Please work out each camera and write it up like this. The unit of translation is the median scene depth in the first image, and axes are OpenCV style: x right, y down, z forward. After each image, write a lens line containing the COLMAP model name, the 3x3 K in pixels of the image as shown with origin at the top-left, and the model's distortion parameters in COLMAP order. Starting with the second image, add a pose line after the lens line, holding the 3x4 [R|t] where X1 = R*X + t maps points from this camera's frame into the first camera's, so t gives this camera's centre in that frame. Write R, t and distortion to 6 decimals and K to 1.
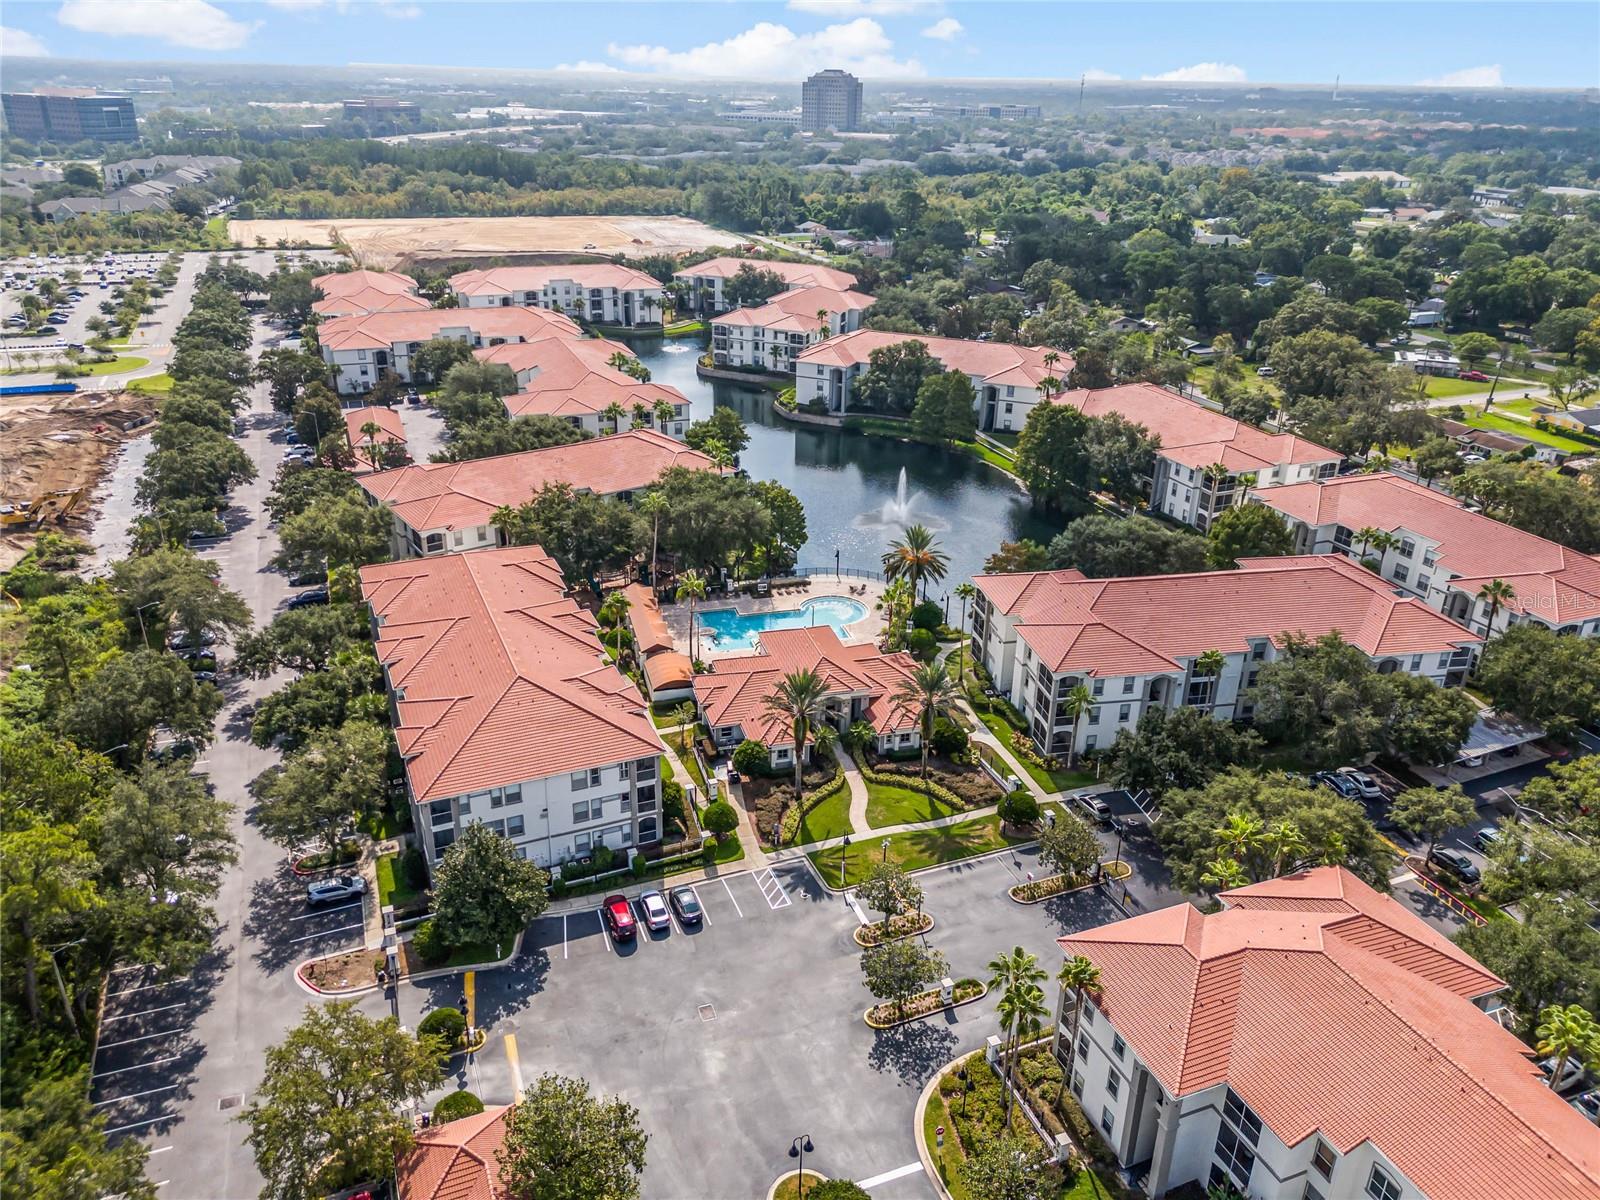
lens RADIAL K [[1130.3, 0, 797.8], [0, 1130.3, 639.2], [0, 0, 1]] dist [0.071707, -0.137414]
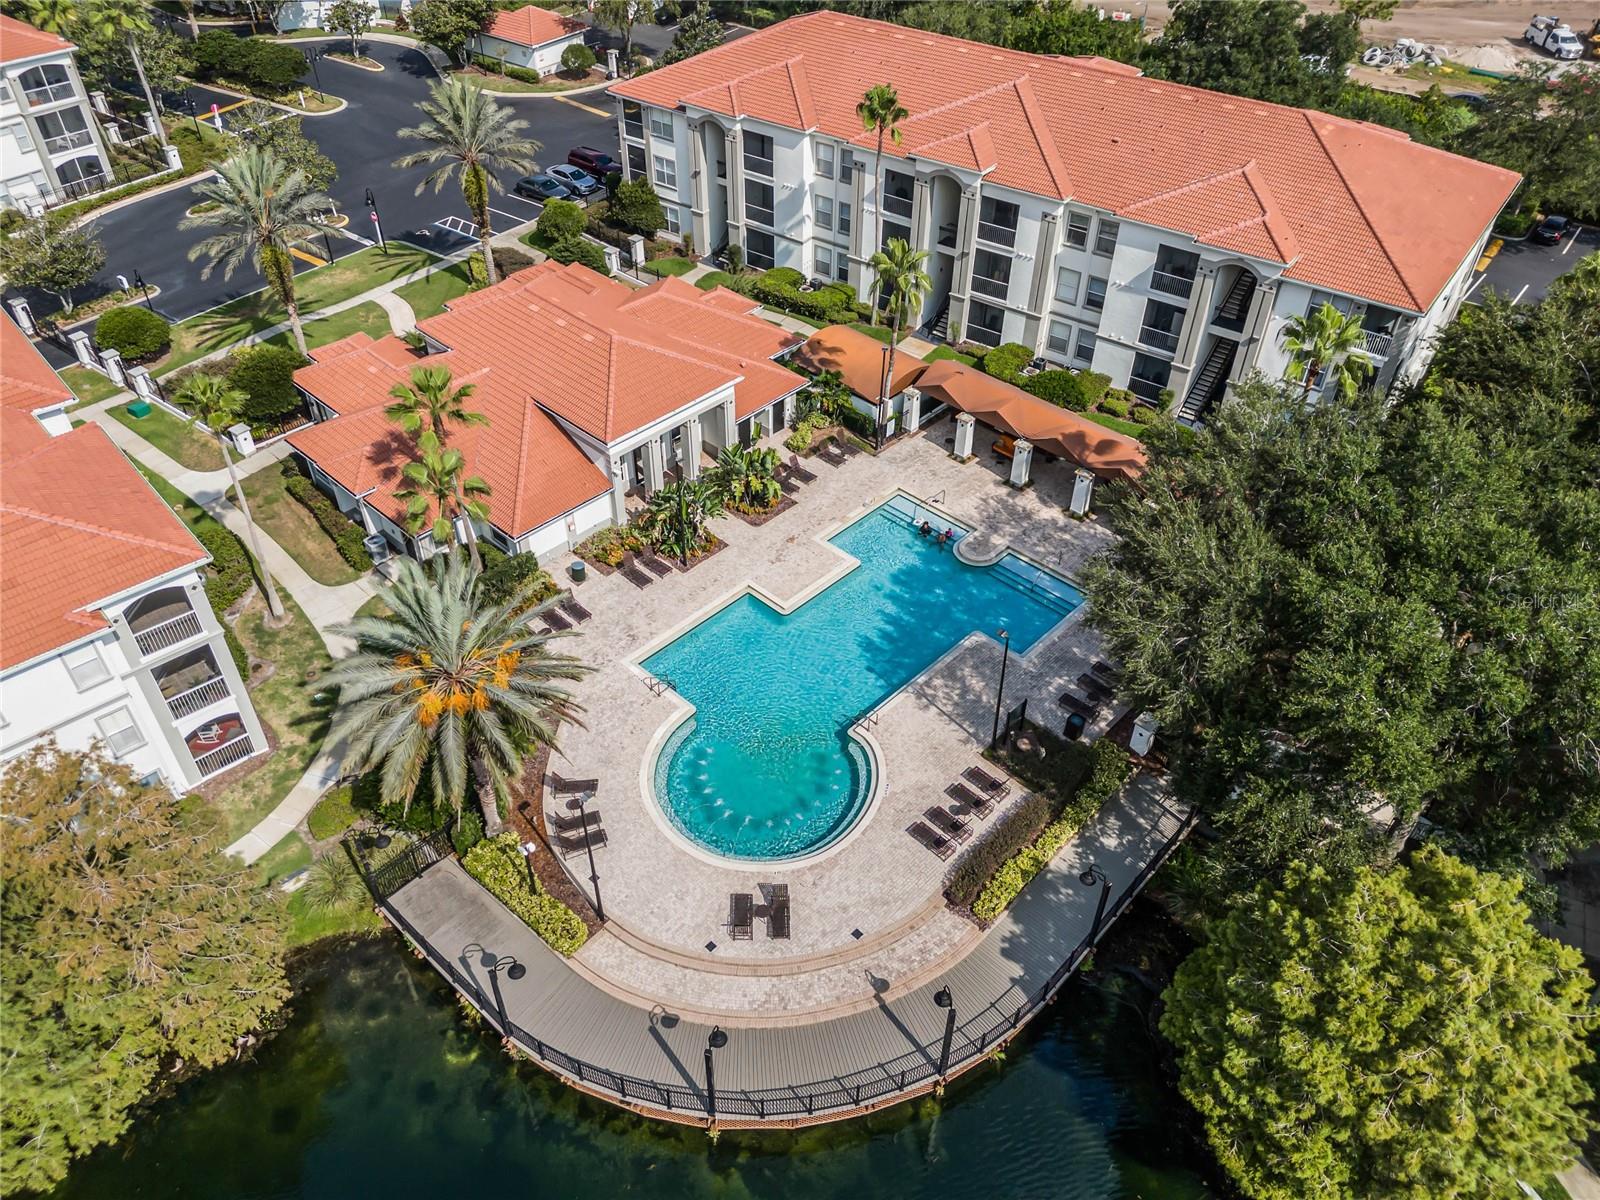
lens RADIAL K [[1173.1, 0, 796.0], [0, 1173.1, 596.7], [0, 0, 1]] dist [0.070833, -0.080467]
pose [[-0.860215, 0.321671, -0.395675, 0.094954], [-0.238177, 0.432645, 0.869535, -0.228191], [0.450891, 0.842227, -0.295552, 0.755794]]
